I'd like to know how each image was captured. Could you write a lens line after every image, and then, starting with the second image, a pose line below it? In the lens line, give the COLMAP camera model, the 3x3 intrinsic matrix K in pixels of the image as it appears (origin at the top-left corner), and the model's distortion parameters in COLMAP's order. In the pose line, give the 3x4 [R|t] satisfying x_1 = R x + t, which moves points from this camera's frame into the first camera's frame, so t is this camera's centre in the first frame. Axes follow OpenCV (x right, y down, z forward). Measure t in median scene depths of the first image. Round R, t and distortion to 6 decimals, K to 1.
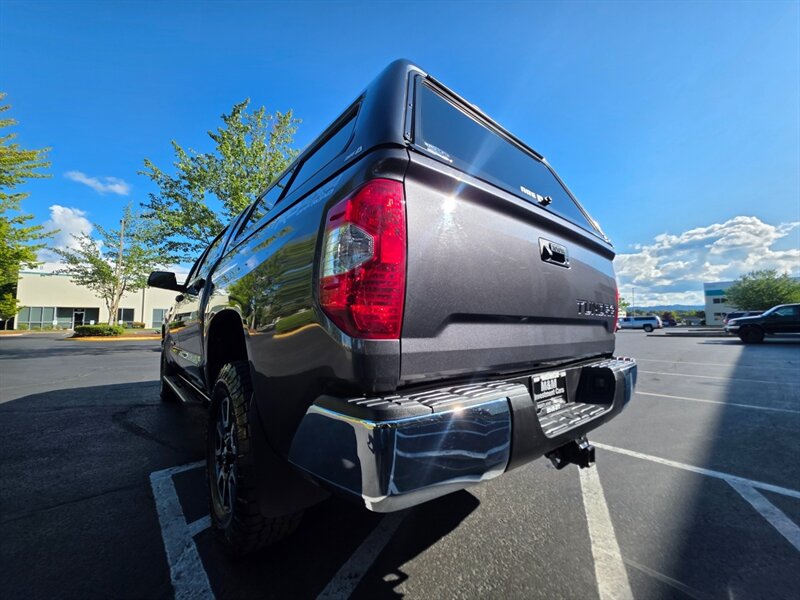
lens RADIAL K [[318.4, 0, 402.4], [0, 318.4, 297.6], [0, 0, 1]] dist [0.004572, 0.000210]
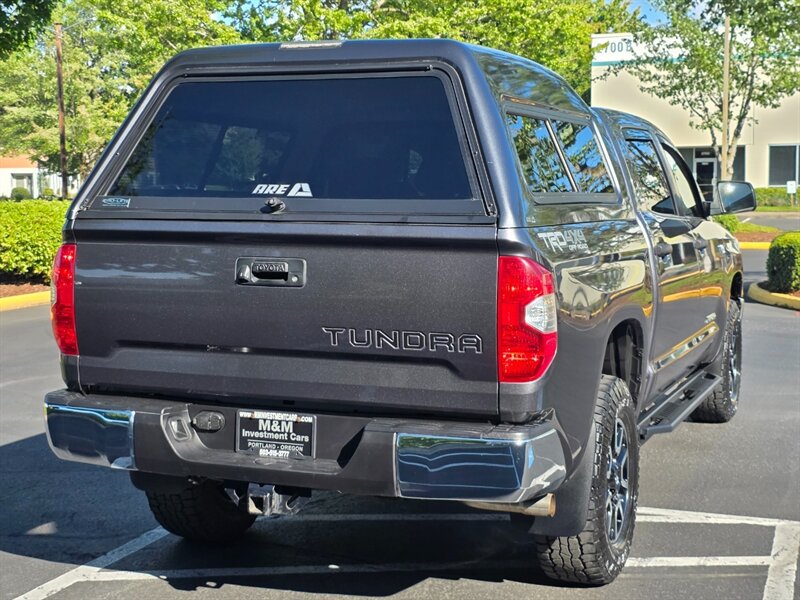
lens RADIAL K [[1270.0, 0, 400.0], [0, 1270.0, 300.0], [0, 0, 1]] dist [0.272851, -1.048633]
pose [[0.478719, 0.079855, -0.874329, 2.989062], [0.075780, 0.988380, 0.131763, -0.402855], [0.874691, -0.129335, 0.467105, -0.213191]]
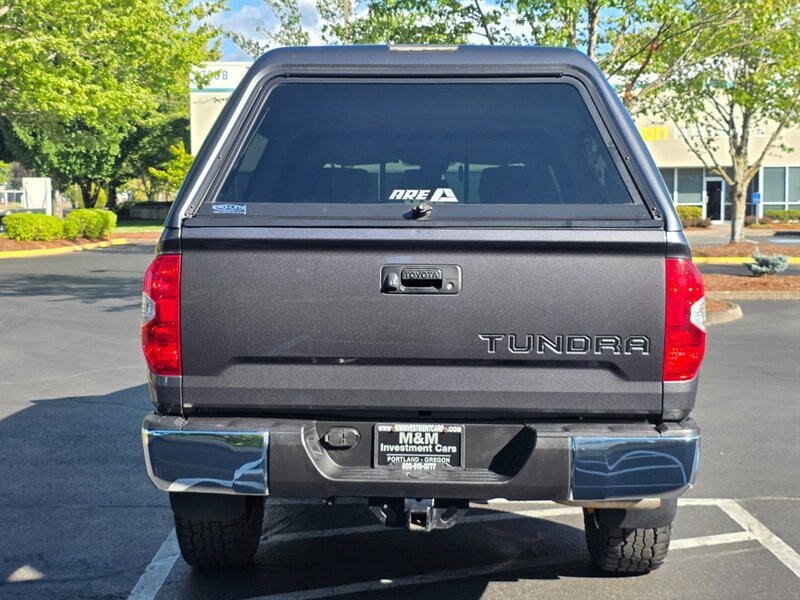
lens RADIAL K [[1200.9, 0, 400.0], [0, 1200.9, 300.0], [0, 0, 1]] dist [0.281752, -0.971720]
pose [[0.748663, 0.052916, -0.660836, 2.067913], [0.055632, 0.988279, 0.142161, -0.440359], [0.660613, -0.143195, 0.736944, -1.071872]]
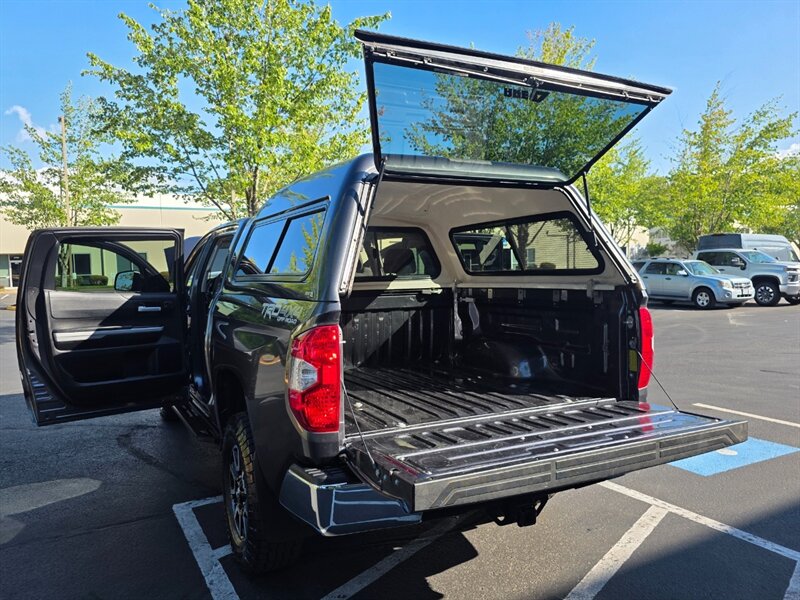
lens RADIAL K [[606.0, 0, 400.5], [0, 606.0, 295.0], [0, 0, 1]] dist [0.028593, -0.006143]
pose [[0.974944, -0.007091, -0.222336, 0.474052], [0.036565, 0.991005, 0.128732, -0.449659], [0.219423, -0.133637, 0.966434, -0.839587]]
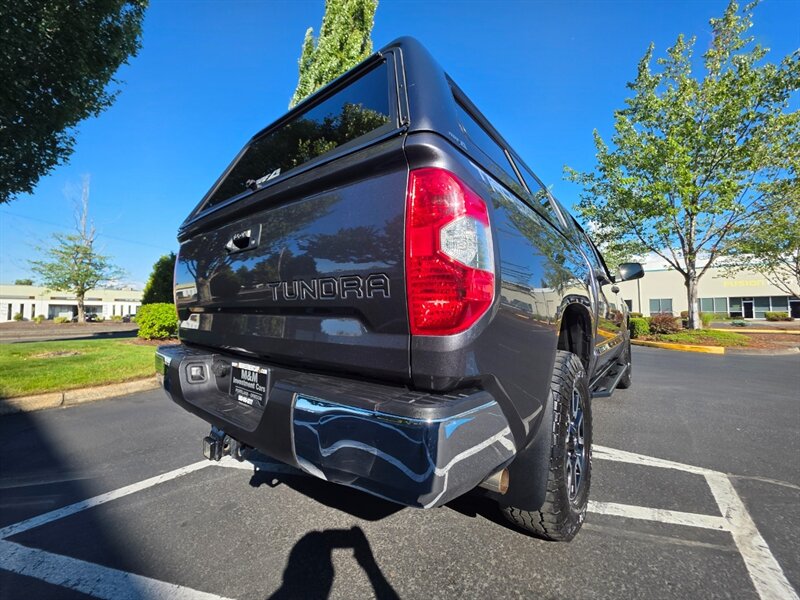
lens RADIAL K [[318.4, 0, 402.4], [0, 318.4, 297.6], [0, 0, 1]] dist [0.004572, 0.000210]
pose [[0.201290, -0.050710, -0.978218, 1.280430], [0.079488, 0.996211, -0.035286, 0.089020], [0.976301, -0.070654, 0.204558, 1.070469]]
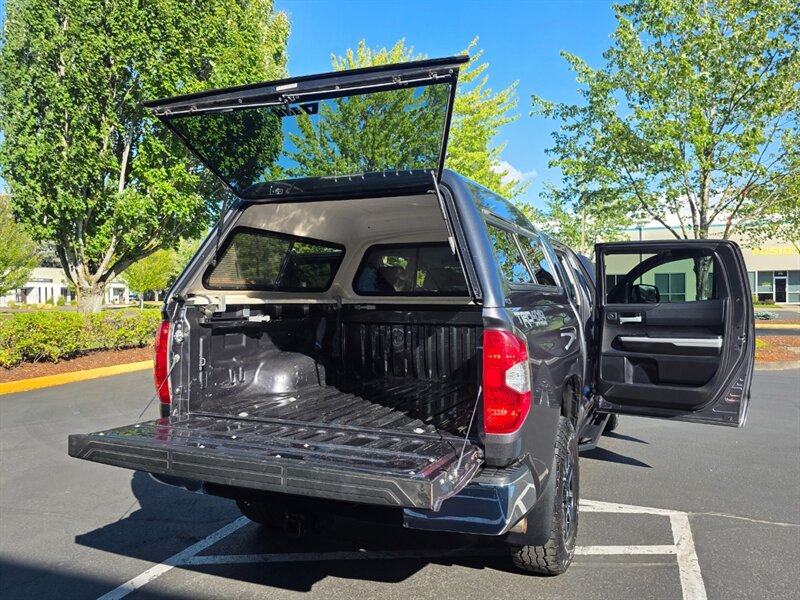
lens RADIAL K [[610.5, 0, 404.0], [0, 610.5, 298.2], [0, 0, 1]] dist [0.028506, -0.003601]
pose [[0.453716, 0.005397, -0.891130, 2.075988], [0.078199, 0.995883, 0.045846, -0.299230], [0.887708, -0.090486, 0.451427, 0.328896]]
